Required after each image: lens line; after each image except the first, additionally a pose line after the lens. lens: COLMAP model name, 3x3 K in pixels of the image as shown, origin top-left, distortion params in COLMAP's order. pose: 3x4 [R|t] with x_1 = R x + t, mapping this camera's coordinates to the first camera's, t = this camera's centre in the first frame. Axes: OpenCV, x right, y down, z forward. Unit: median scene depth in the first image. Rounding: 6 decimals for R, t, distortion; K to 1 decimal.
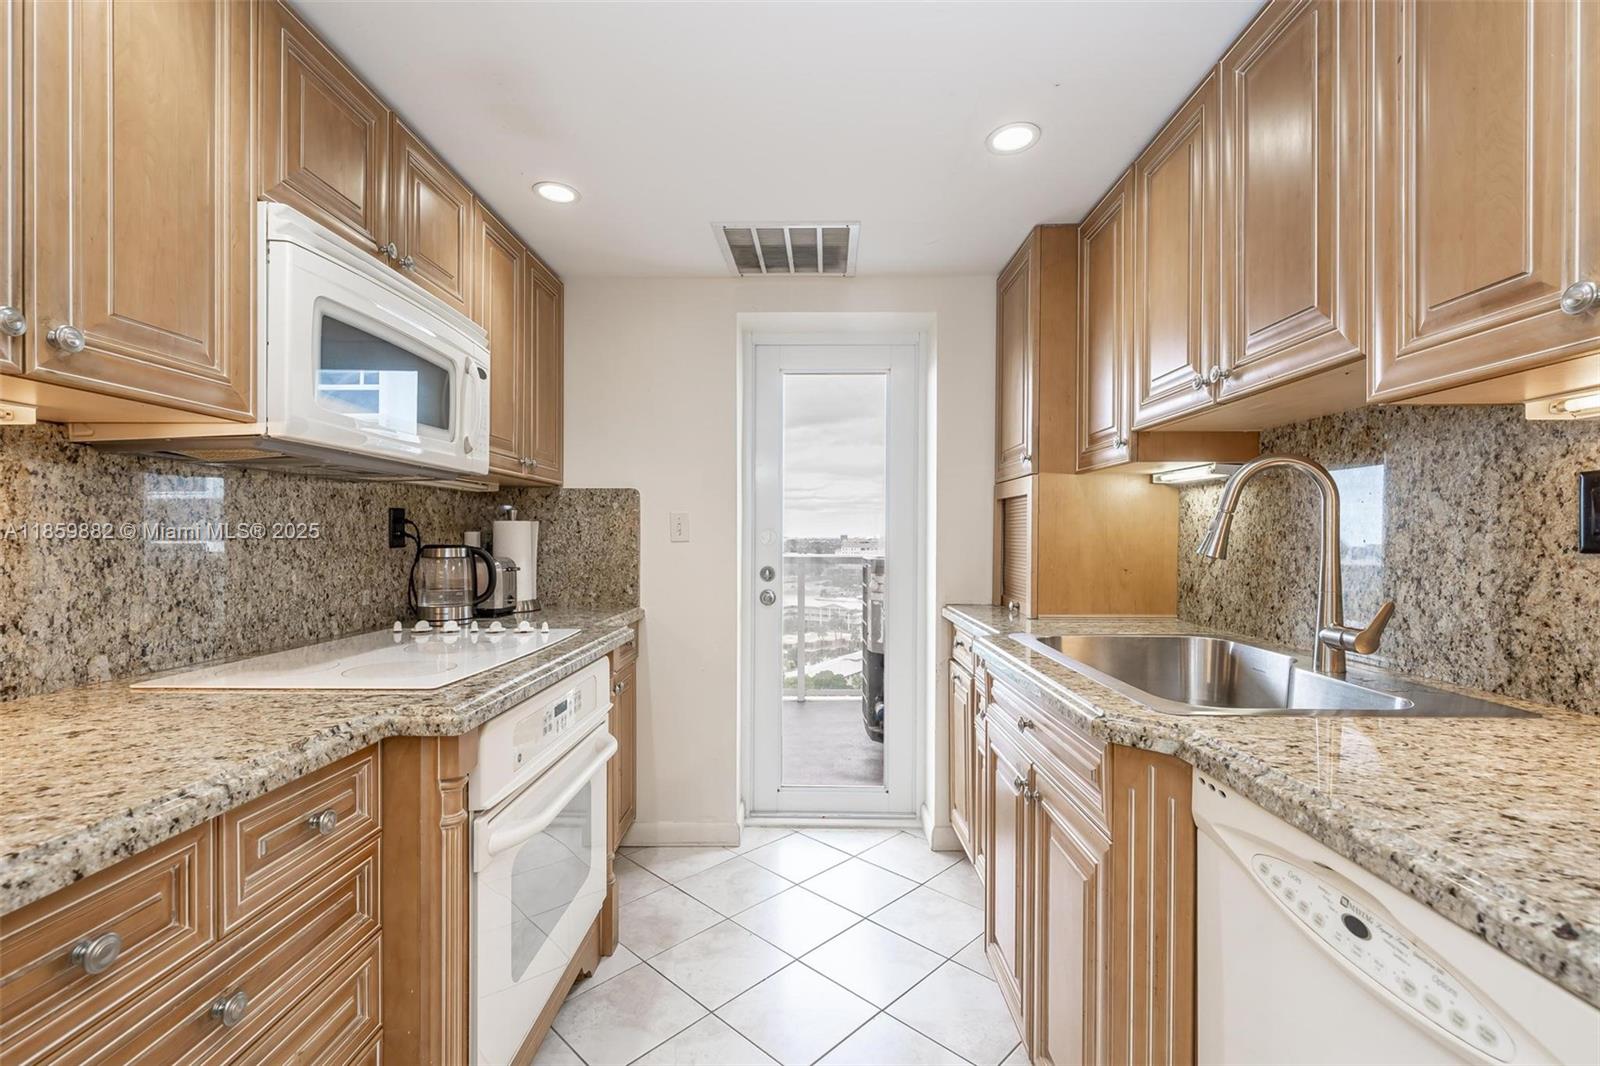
lens RADIAL K [[724.1, 0, 799.5], [0, 724.1, 534.8], [0, 0, 1]] dist [0.000640, -0.000041]
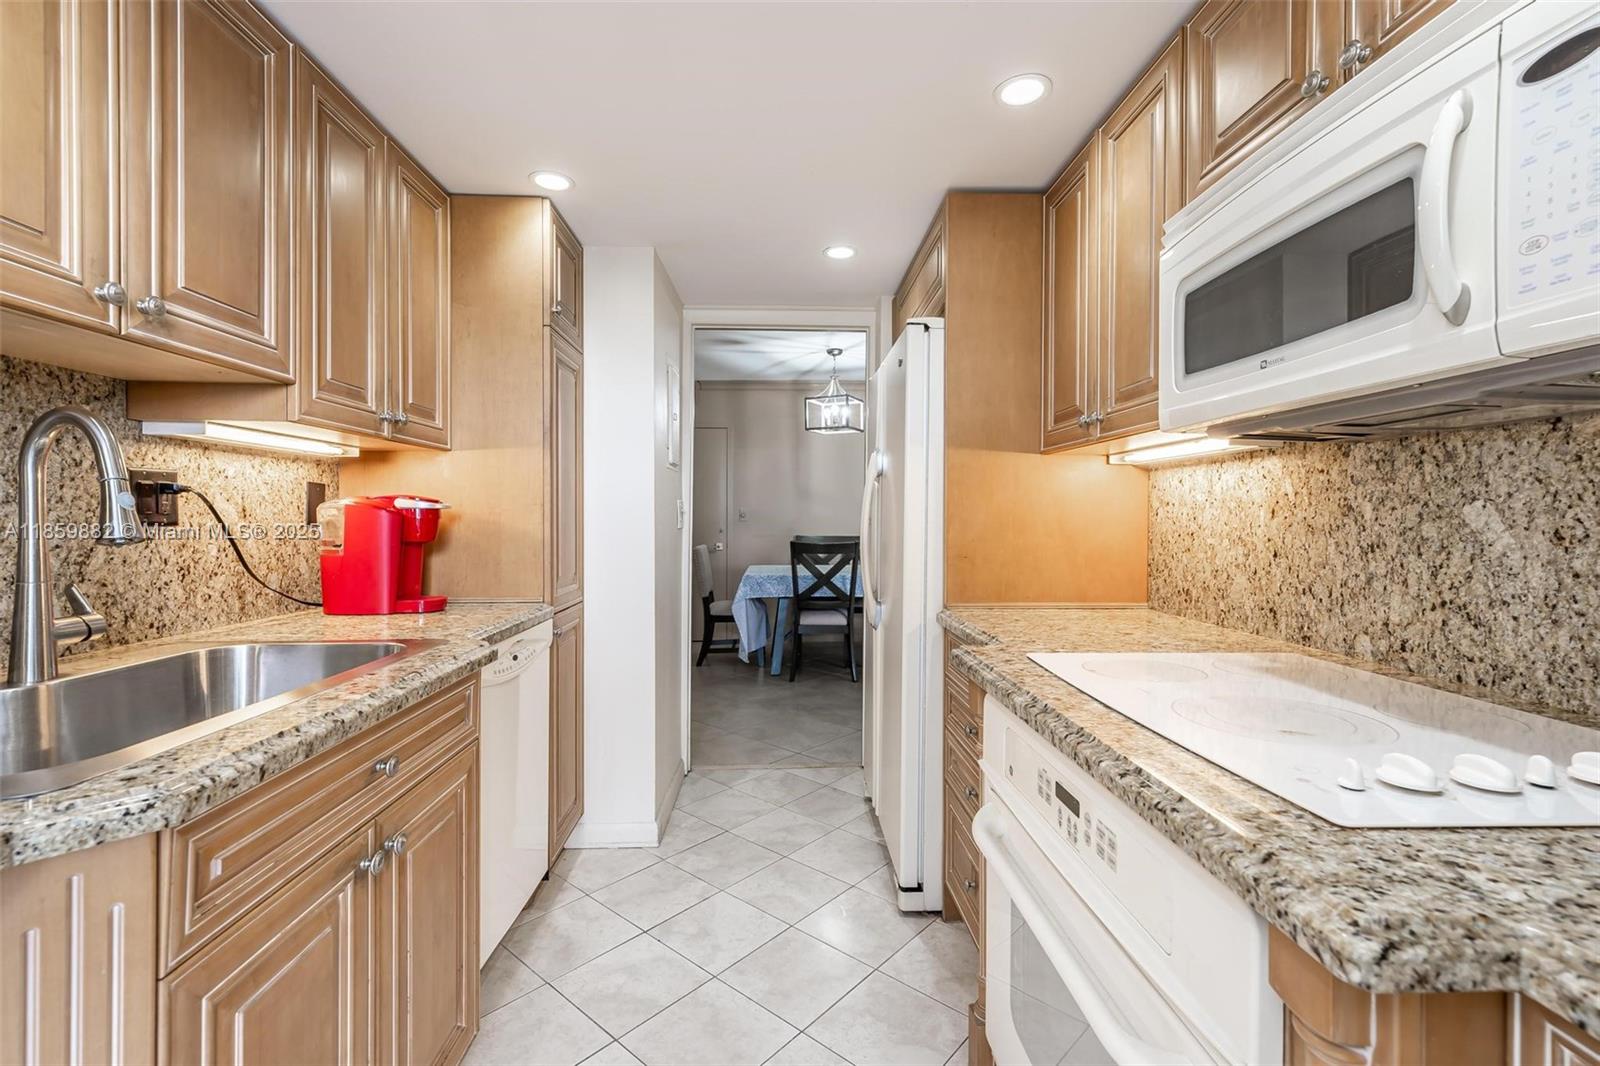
lens RADIAL K [[724.1, 0, 800.4], [0, 724.1, 525.7], [0, 0, 1]] dist [0.000640, -0.000041]
pose [[-0.998259, -0.005738, -0.058703, -0.082095], [-0.006168, 0.999956, 0.007137, 0.004675], [0.058659, 0.007487, -0.998250, 2.017973]]
